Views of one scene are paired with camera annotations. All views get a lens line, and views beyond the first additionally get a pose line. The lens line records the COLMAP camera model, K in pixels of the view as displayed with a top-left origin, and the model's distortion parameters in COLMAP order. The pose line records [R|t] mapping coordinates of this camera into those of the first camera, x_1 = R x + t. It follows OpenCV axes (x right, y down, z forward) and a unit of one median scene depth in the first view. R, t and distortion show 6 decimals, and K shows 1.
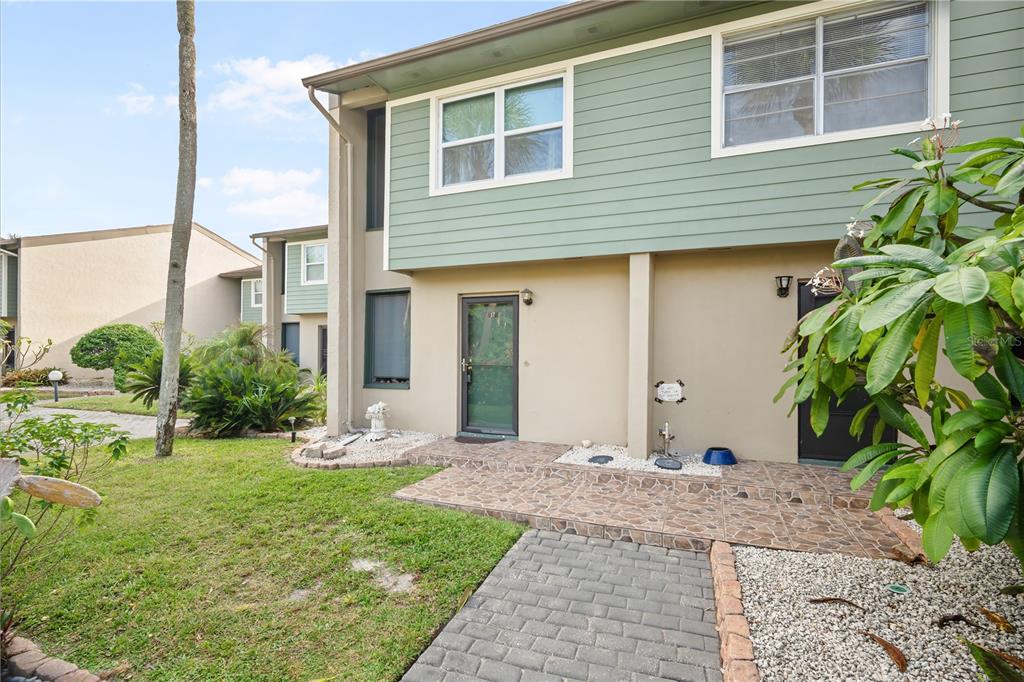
lens RADIAL K [[449.4, 0, 512.0], [0, 449.4, 341.0], [0, 0, 1]] dist [-0.002868, -0.000477]
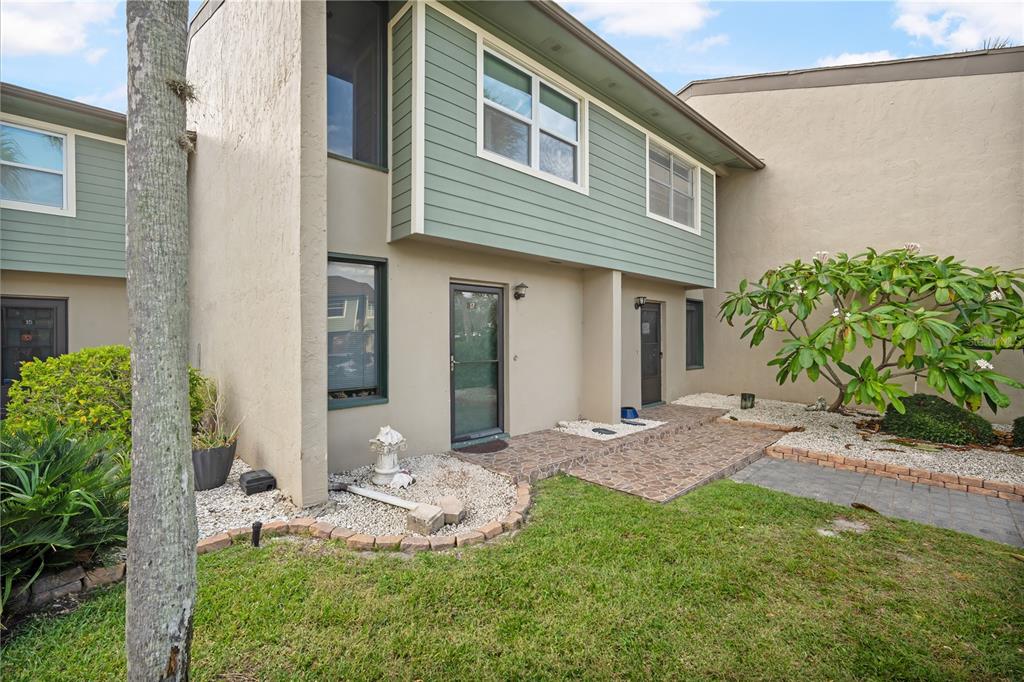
lens RADIAL K [[413.5, 0, 511.7], [0, 413.5, 330.8], [0, 0, 1]] dist [-0.001021, -0.000097]
pose [[0.469239, 0.009468, 0.883020, -0.906503], [-0.011967, 0.999919, -0.004363, -0.006308], [-0.882990, -0.008520, 0.469314, 0.668694]]
